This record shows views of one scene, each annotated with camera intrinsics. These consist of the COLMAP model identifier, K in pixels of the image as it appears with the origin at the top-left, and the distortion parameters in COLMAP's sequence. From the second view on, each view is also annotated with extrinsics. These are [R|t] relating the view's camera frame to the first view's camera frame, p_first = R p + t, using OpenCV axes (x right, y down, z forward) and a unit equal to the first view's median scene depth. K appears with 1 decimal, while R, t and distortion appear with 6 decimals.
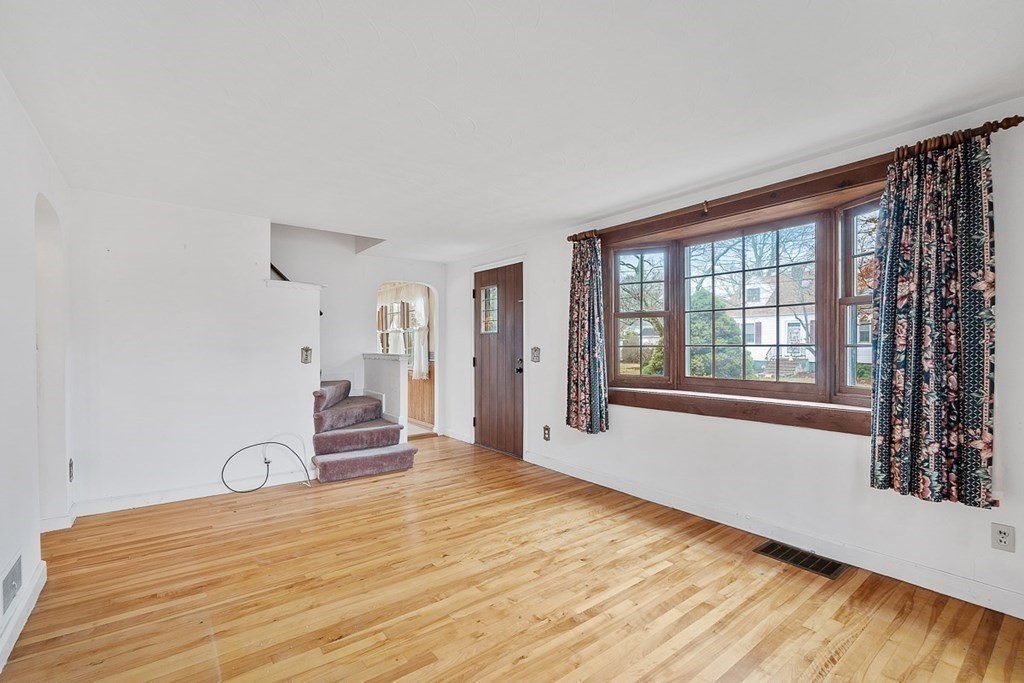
lens RADIAL K [[445.8, 0, 489.5], [0, 445.8, 341.5], [0, 0, 1]] dist [-0.001317, 0.000101]
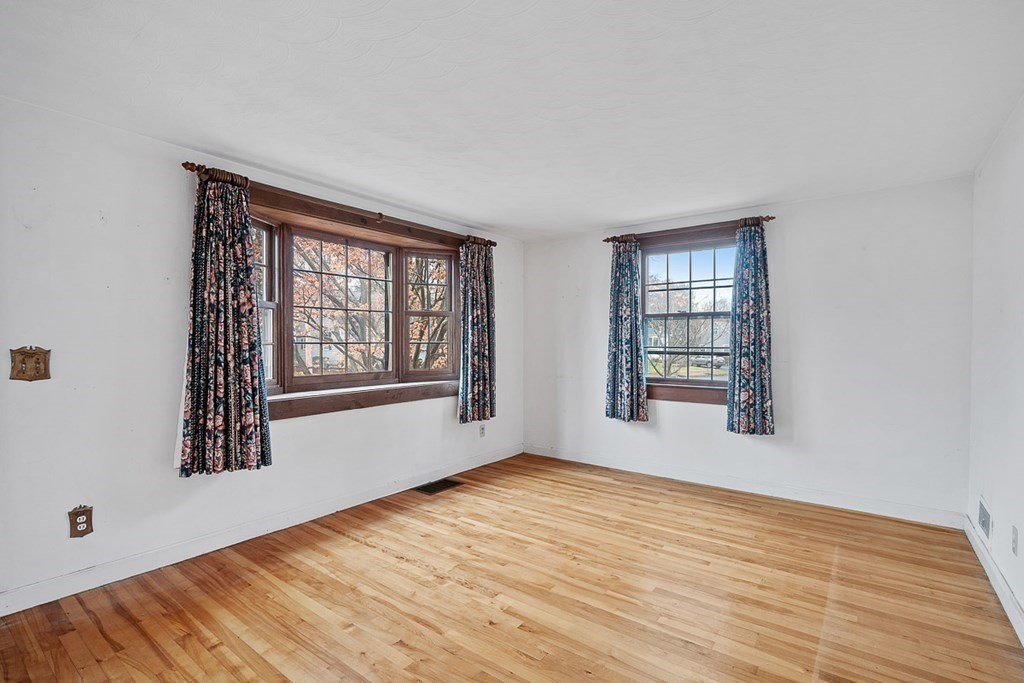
lens RADIAL K [[476.2, 0, 512.0], [0, 476.2, 341.5], [0, 0, 1]] dist [0.000228, 0.000270]
pose [[-0.279635, -0.000682, 0.960106, -0.809924], [-0.008732, 0.999960, -0.001833, 0.004586], [-0.960067, -0.008896, -0.279630, 1.097881]]
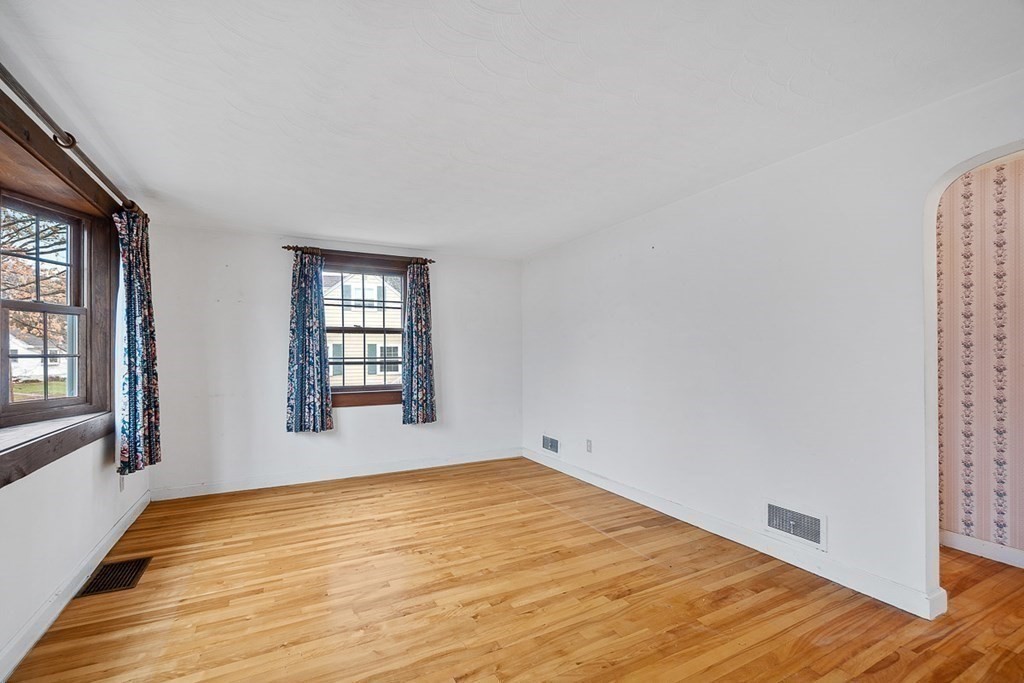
lens RADIAL K [[445.8, 0, 489.5], [0, 445.8, 341.5], [0, 0, 1]] dist [-0.001317, 0.000101]
pose [[-0.984378, 0.008936, 0.175842, -0.248454], [0.003040, 0.999425, -0.033773, 0.012468], [-0.176043, -0.032711, -0.983839, 1.650007]]
